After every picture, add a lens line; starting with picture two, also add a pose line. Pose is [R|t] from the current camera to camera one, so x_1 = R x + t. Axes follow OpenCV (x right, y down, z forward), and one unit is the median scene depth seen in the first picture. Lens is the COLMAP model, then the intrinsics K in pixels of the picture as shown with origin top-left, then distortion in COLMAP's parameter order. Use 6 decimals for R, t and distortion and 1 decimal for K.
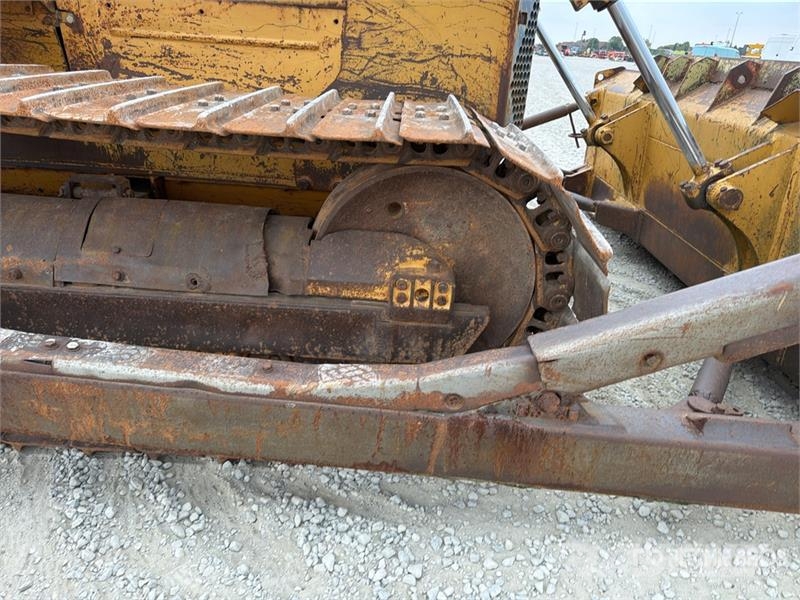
lens RADIAL K [[574.5, 0, 403.7], [0, 574.5, 305.5], [0, 0, 1]] dist [0.004108, -0.005799]
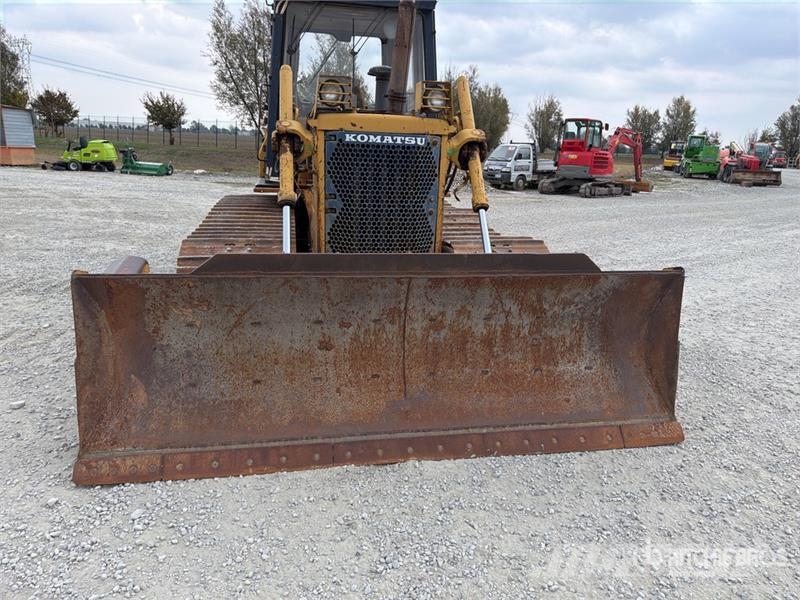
lens RADIAL K [[557.7, 0, 397.7], [0, 557.7, 300.1], [0, 0, 1]] dist [0.110156, -0.157804]
pose [[0.210905, 0.221561, -0.952066, 2.185704], [-0.435416, 0.893306, 0.111432, -0.553251], [0.875175, 0.391044, 0.284874, 0.798443]]
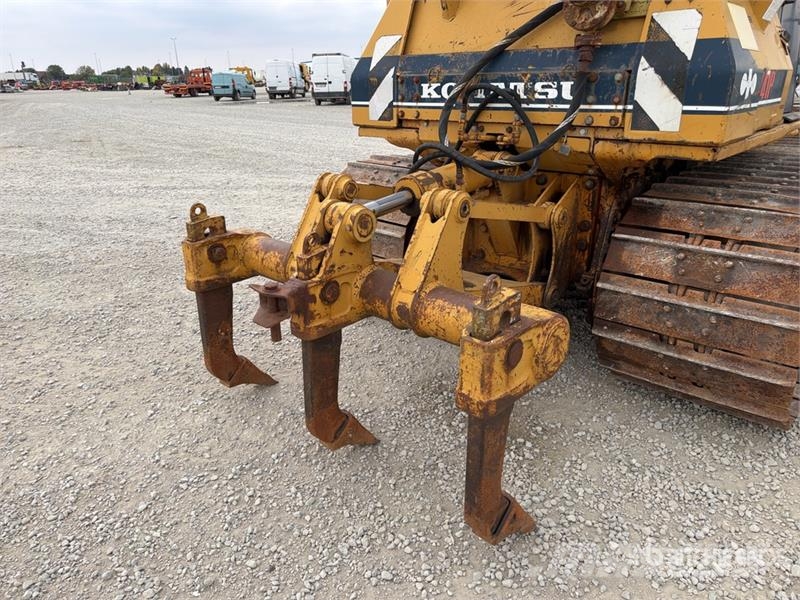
lens RADIAL K [[562.6, 0, 396.2], [0, 562.6, 295.0], [0, 0, 1]] dist [0.049987, -0.057060]
pose [[0.663185, -0.331702, 0.670940, -2.780508], [0.362524, 0.926619, 0.099772, -0.568383], [-0.654800, 0.177064, 0.734769, 0.411506]]
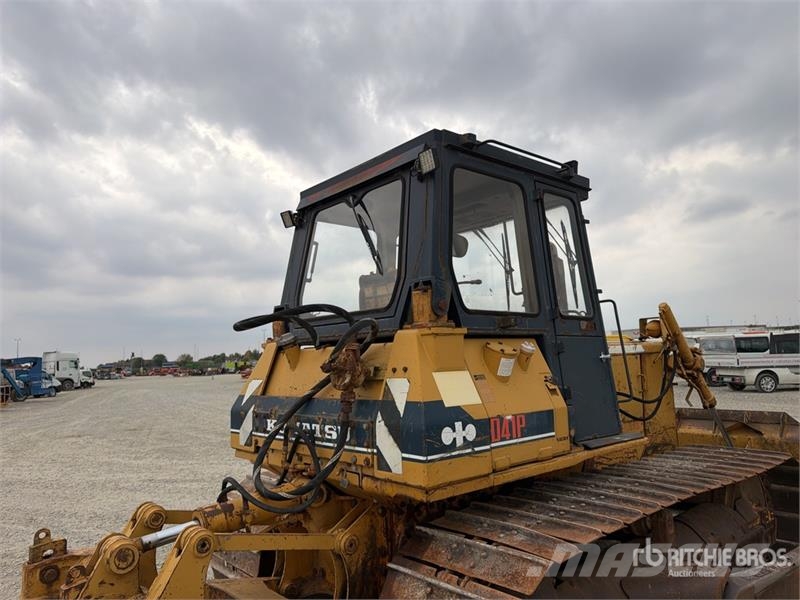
lens RADIAL K [[562.6, 0, 396.2], [0, 562.6, 295.0], [0, 0, 1]] dist [0.049987, -0.057060]
pose [[0.744391, -0.012847, 0.667621, -2.466166], [0.352615, 0.856607, -0.376679, -0.426120], [-0.567049, 0.515809, 0.642181, -0.221194]]
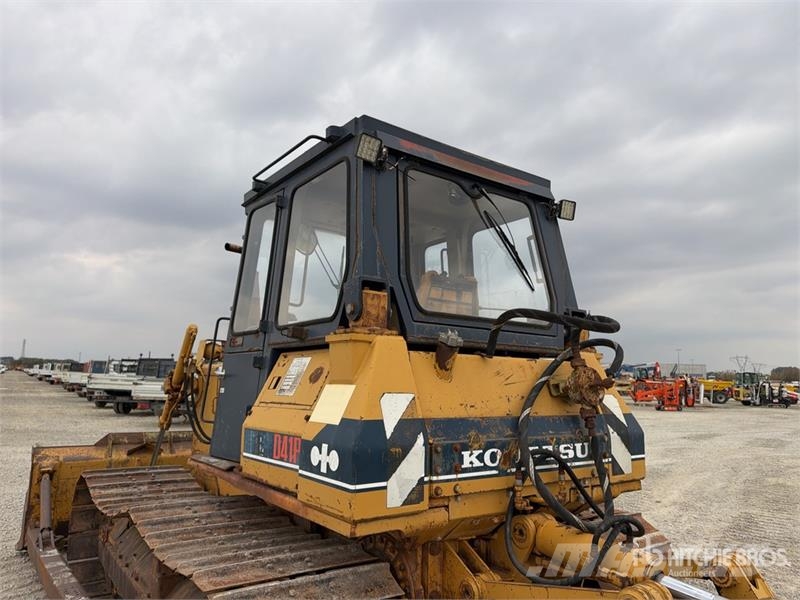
lens RADIAL K [[563.3, 0, 397.8], [0, 563.3, 304.5], [0, 0, 1]] dist [0.117801, -0.170013]
pose [[-0.599394, 0.032761, 0.799783, -2.496017], [0.281845, 0.943814, 0.172566, -1.438437], [-0.749193, 0.328850, -0.574950, 2.018688]]
